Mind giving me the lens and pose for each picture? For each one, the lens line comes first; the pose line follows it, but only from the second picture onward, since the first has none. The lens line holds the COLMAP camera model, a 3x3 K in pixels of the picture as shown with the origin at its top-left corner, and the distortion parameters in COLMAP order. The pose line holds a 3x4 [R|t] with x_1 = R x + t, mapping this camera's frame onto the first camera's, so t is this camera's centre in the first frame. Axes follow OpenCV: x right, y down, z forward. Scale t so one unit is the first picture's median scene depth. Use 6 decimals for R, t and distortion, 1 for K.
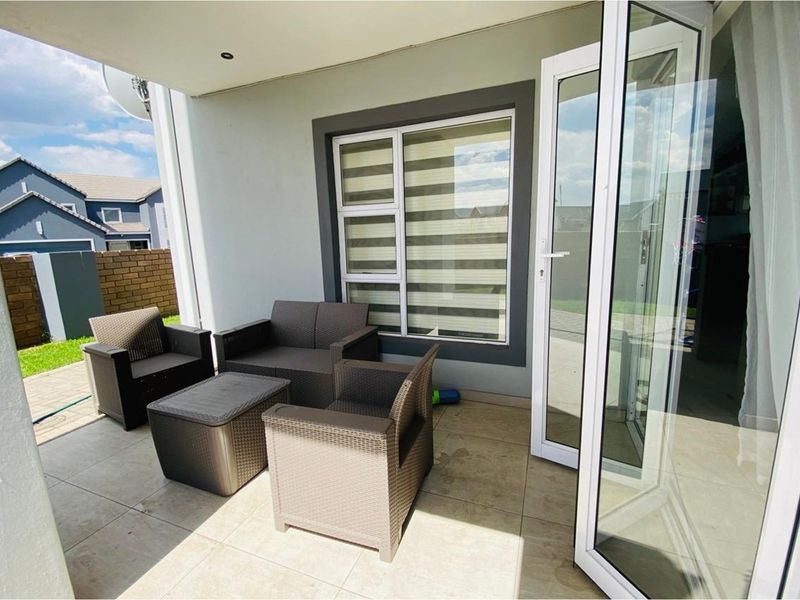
lens RADIAL K [[368.4, 0, 400.0], [0, 368.4, 300.0], [0, 0, 1]] dist [0.018095, -0.019978]
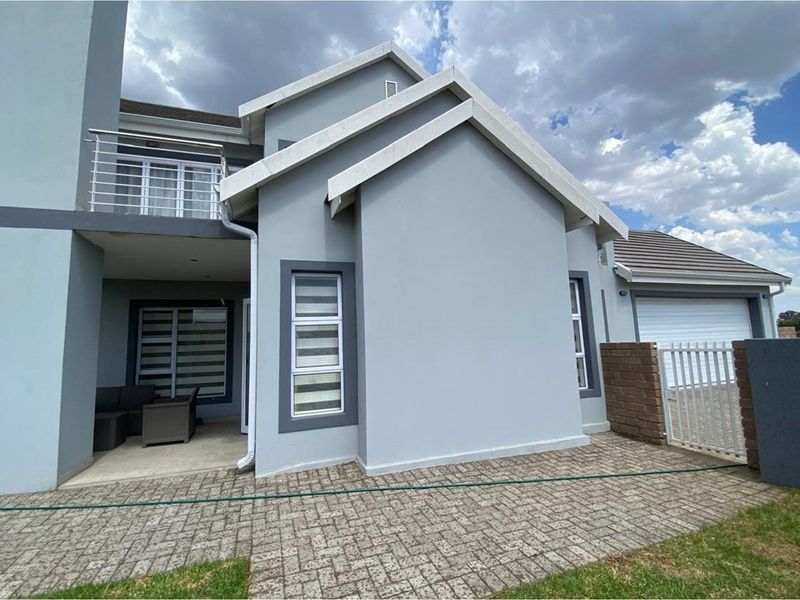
lens RADIAL K [[368.4, 0, 400.0], [0, 368.4, 300.0], [0, 0, 1]] dist [0.018095, -0.019978]
pose [[0.761592, 0.087161, 0.642169, -0.388517], [0.121749, 0.954027, -0.273880, 0.280587], [-0.636518, 0.286768, 0.715967, -1.429807]]
